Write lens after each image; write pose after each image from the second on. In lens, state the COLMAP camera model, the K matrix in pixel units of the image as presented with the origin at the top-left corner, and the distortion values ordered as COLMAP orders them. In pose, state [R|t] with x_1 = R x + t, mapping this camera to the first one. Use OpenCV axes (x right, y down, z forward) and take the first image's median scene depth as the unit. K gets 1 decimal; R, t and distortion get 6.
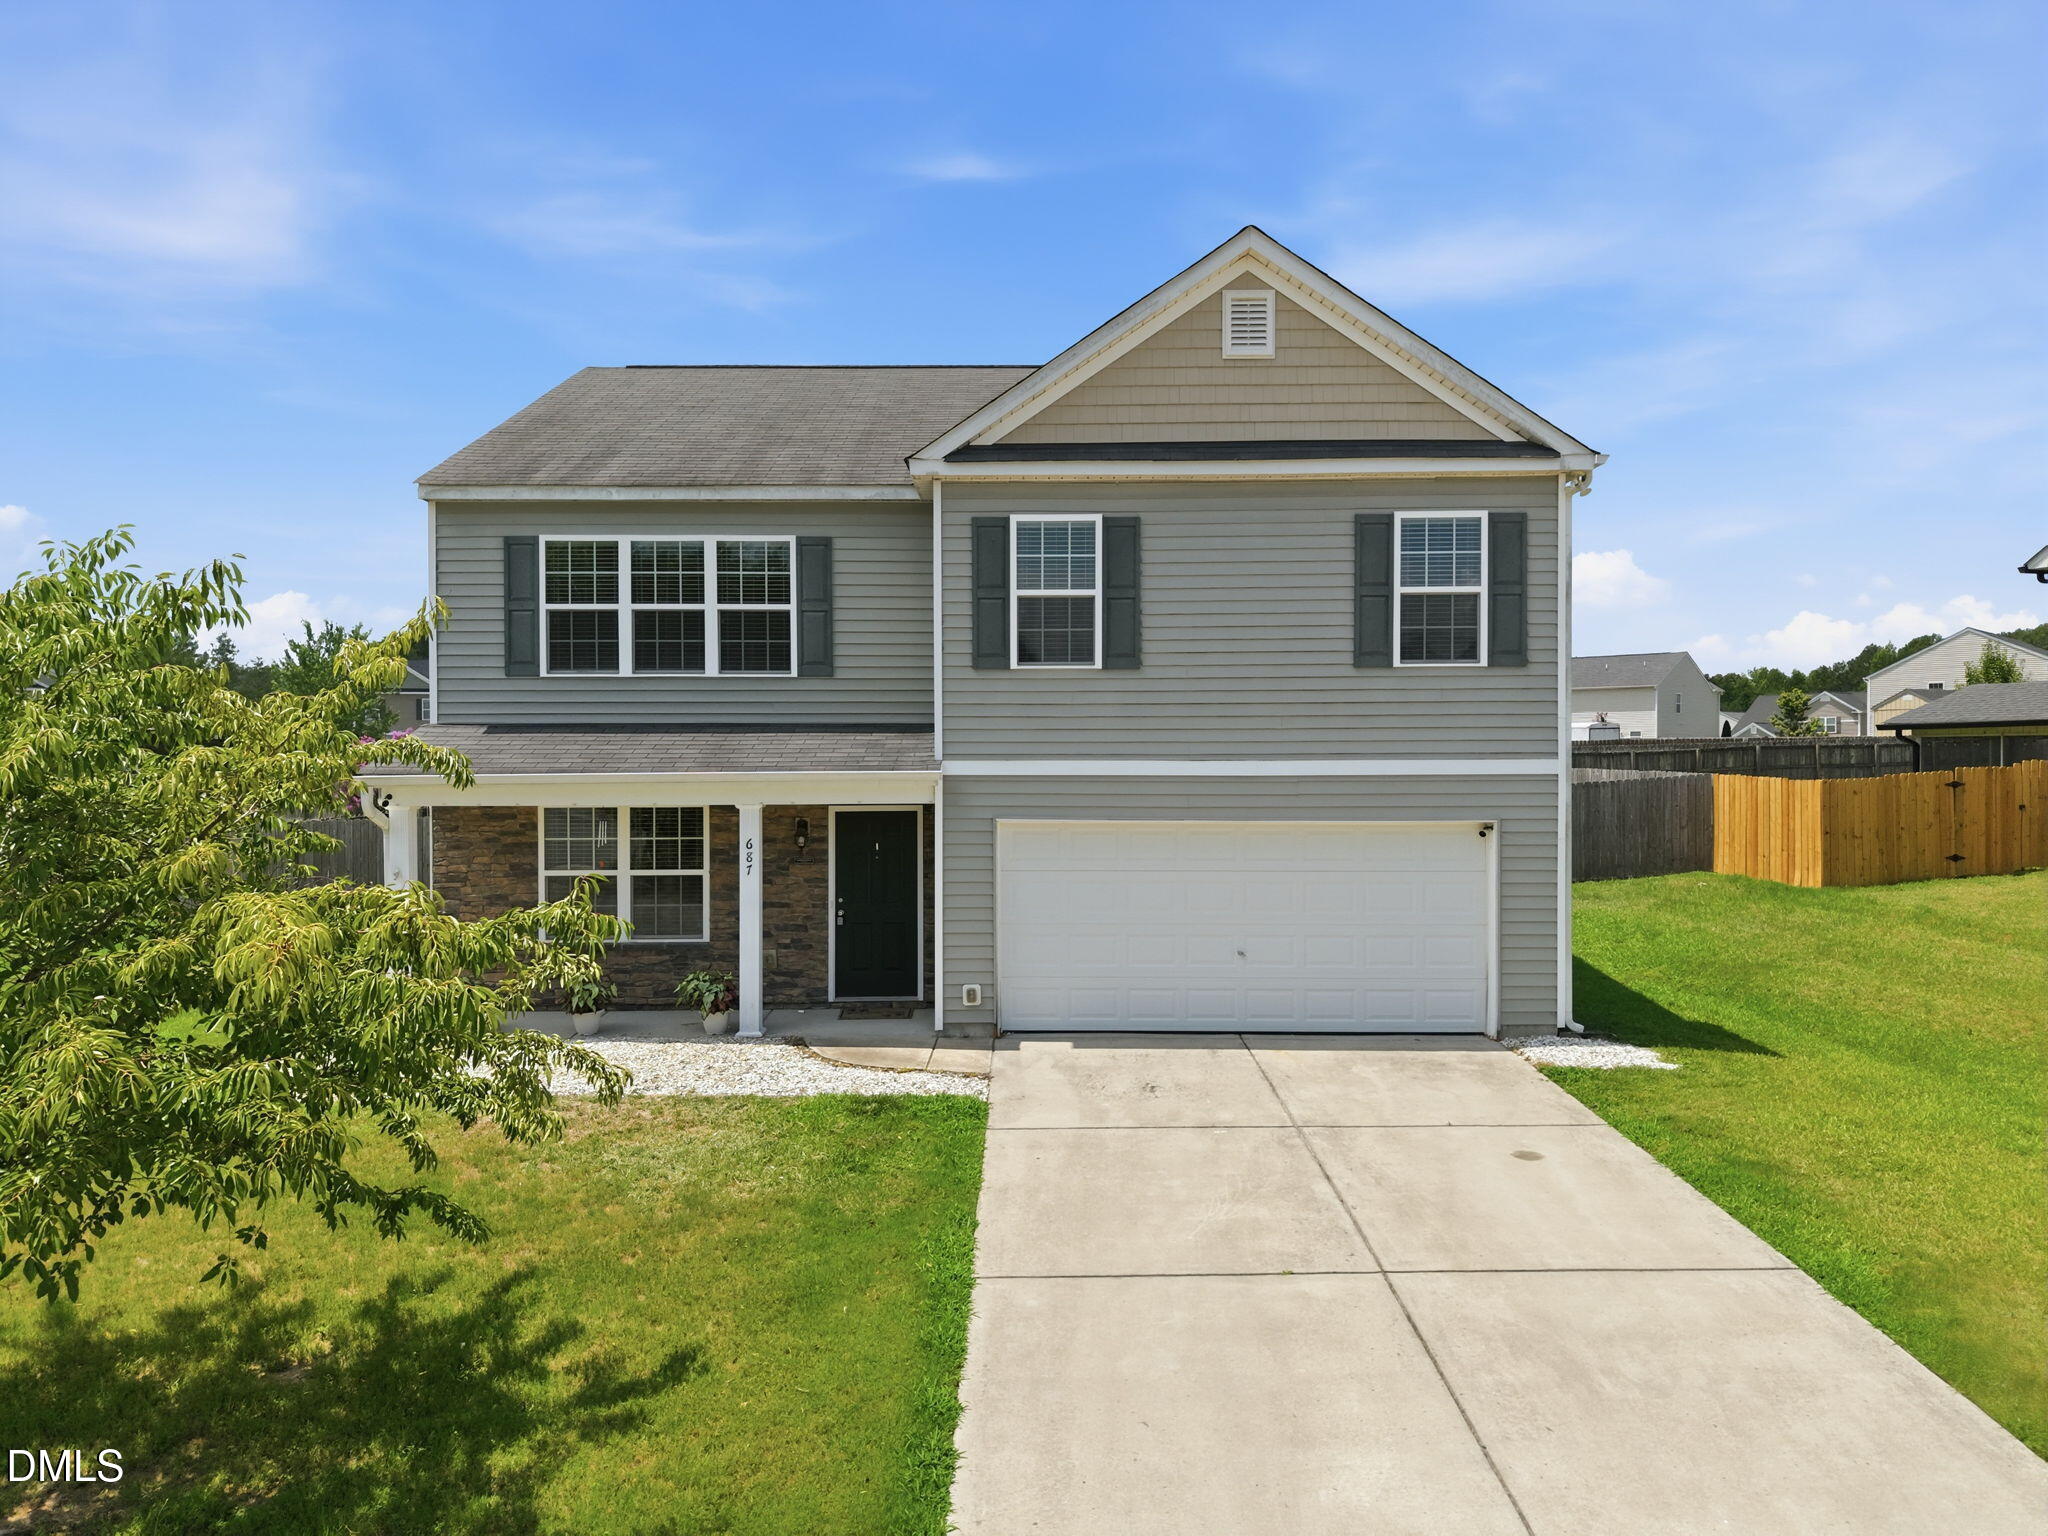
lens RADIAL K [[1366.0, 0, 1032.2], [0, 1366.0, 775.1], [0, 0, 1]] dist [0.079468, -0.114231]
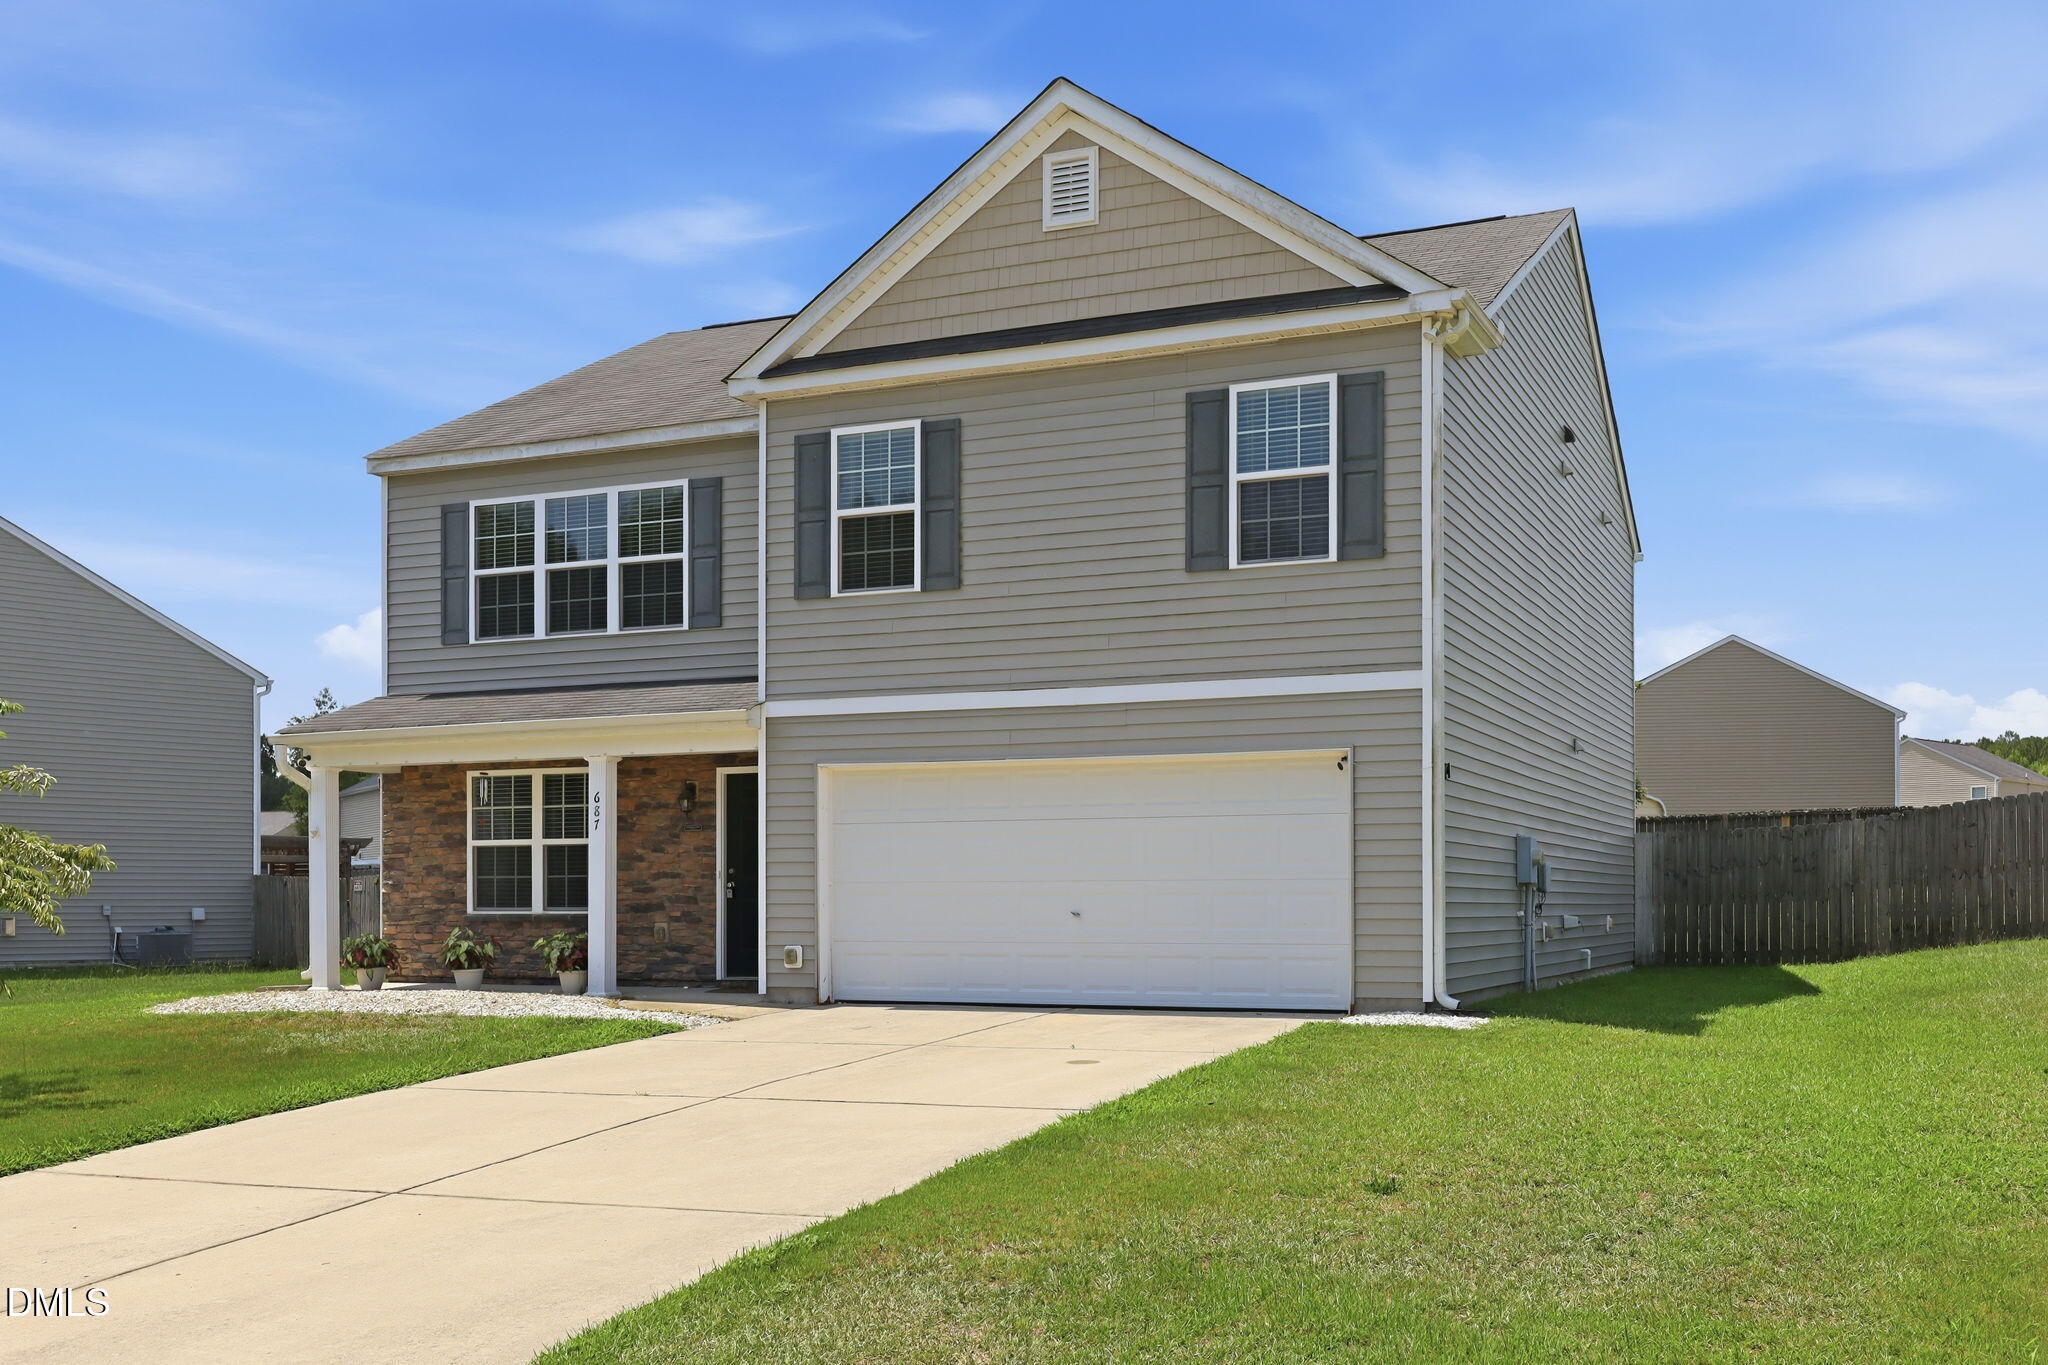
lens RADIAL K [[1996.4, 0, 1046.9], [0, 1996.4, 905.5], [0, 0, 1]] dist [-0.015228, 0.001016]
pose [[0.919285, 0.001777, -0.393587, 0.638076], [-0.006831, 0.999911, -0.011440, 0.140951], [0.393532, 0.013206, 0.919216, -0.160381]]
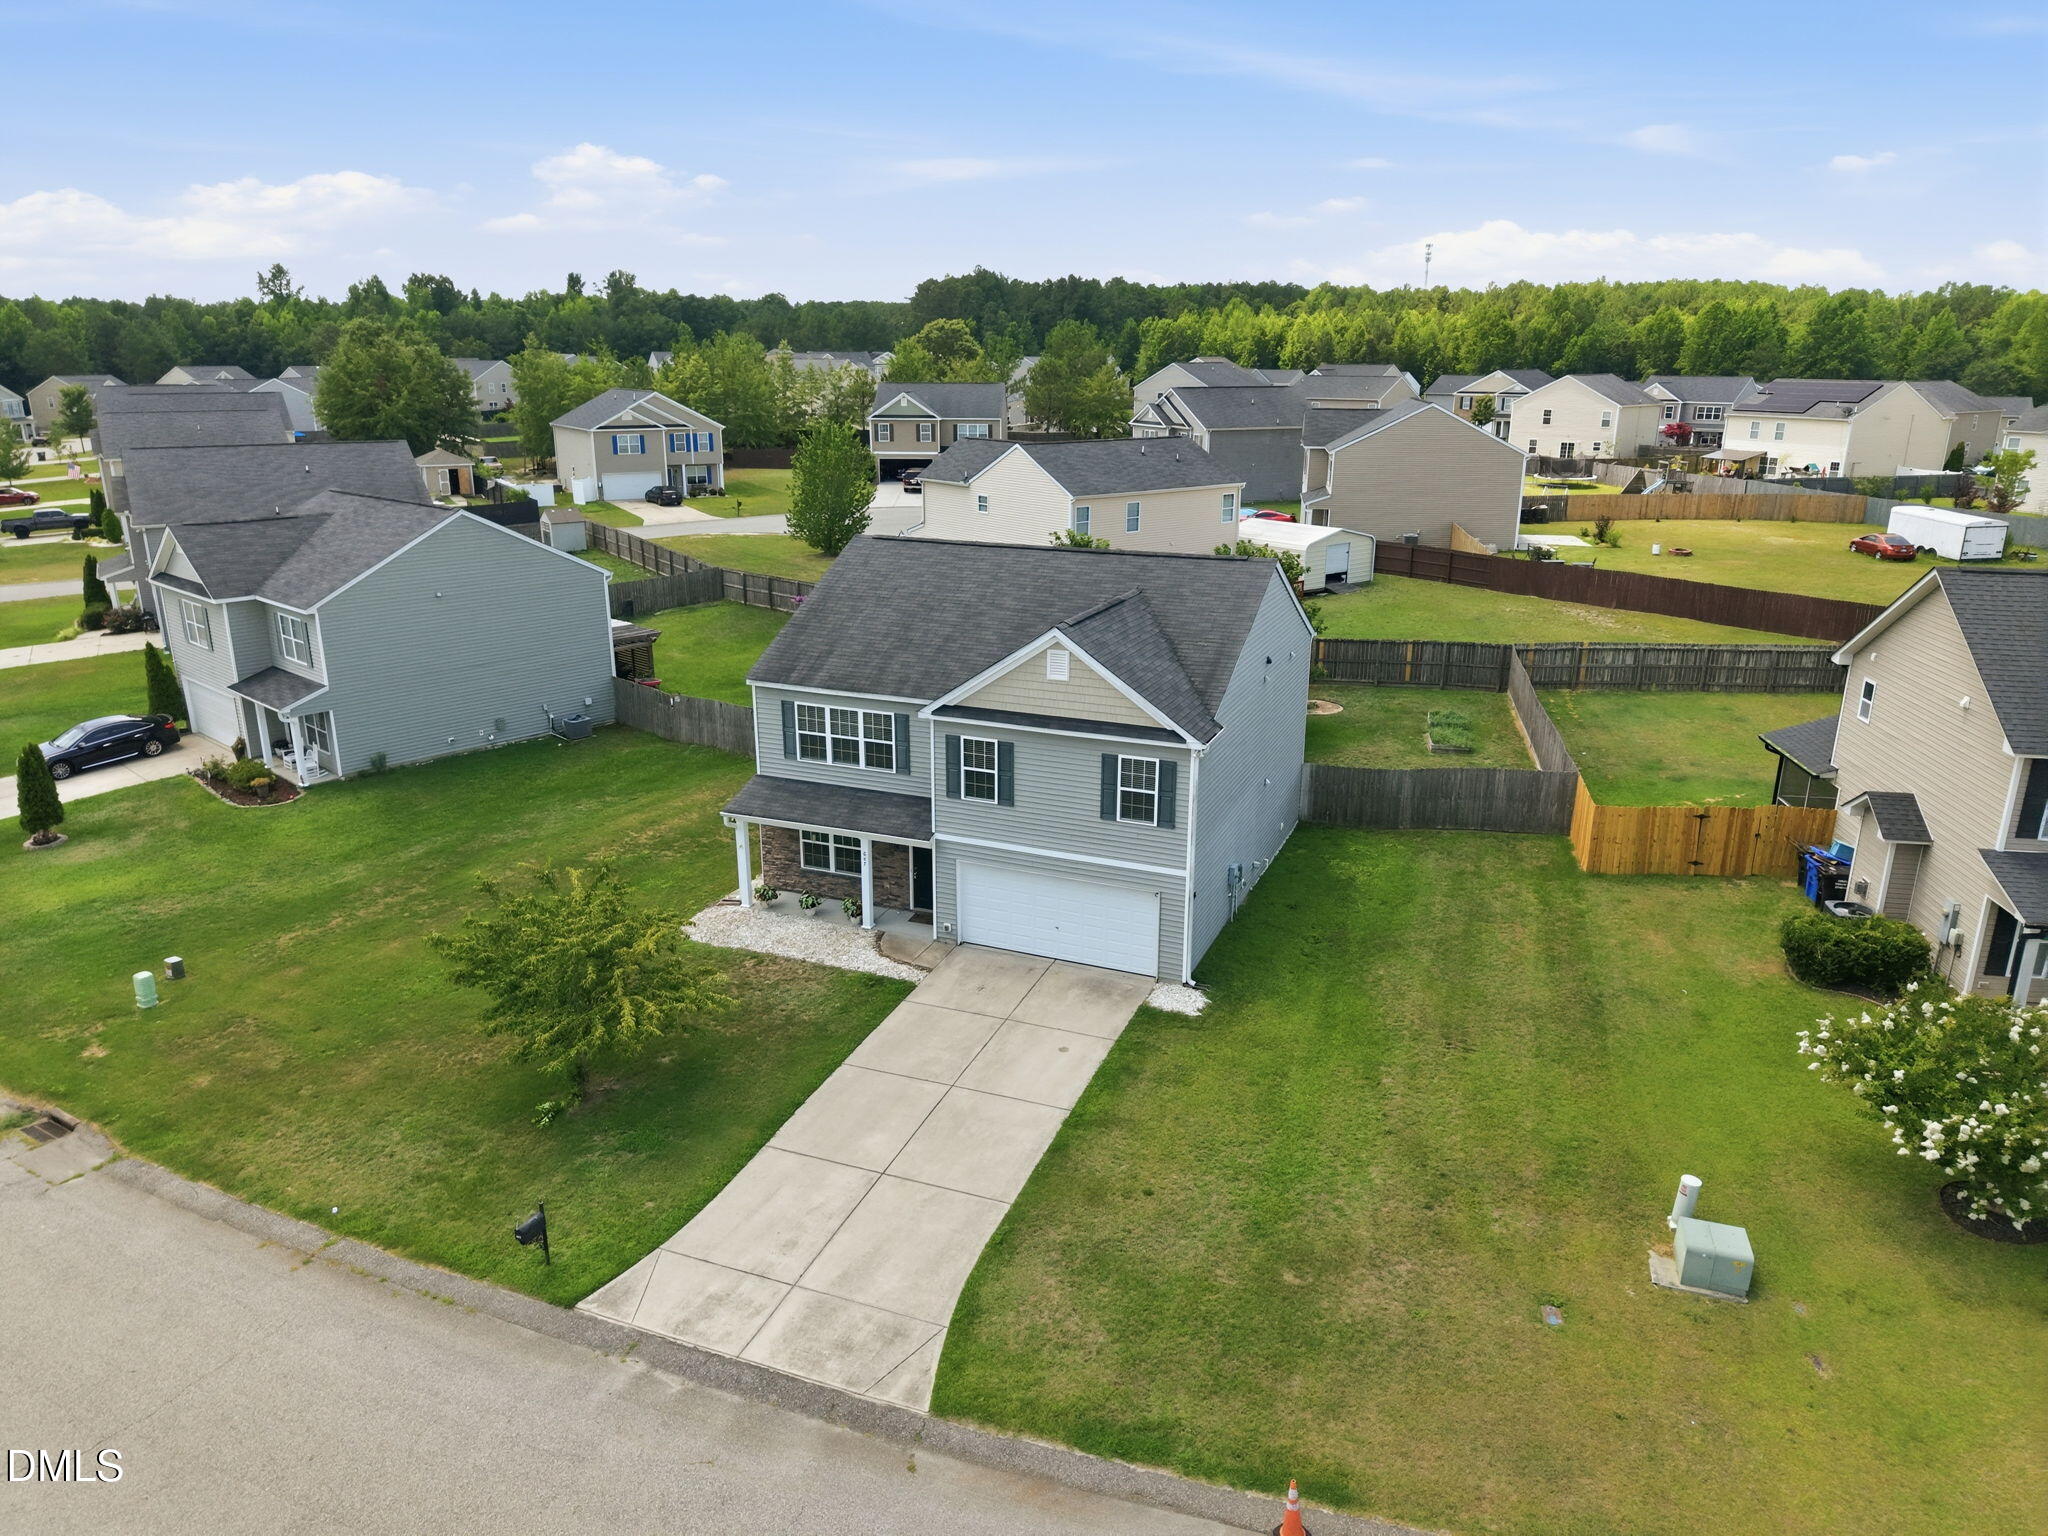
lens RADIAL K [[1354.2, 0, 1030.5], [0, 1354.2, 766.4], [0, 0, 1]] dist [0.125838, -0.201288]
pose [[0.927506, 0.116994, -0.355028, 0.899784], [-0.014420, 0.960251, 0.278764, -0.771389], [0.373530, -0.253436, 0.892326, -0.986779]]
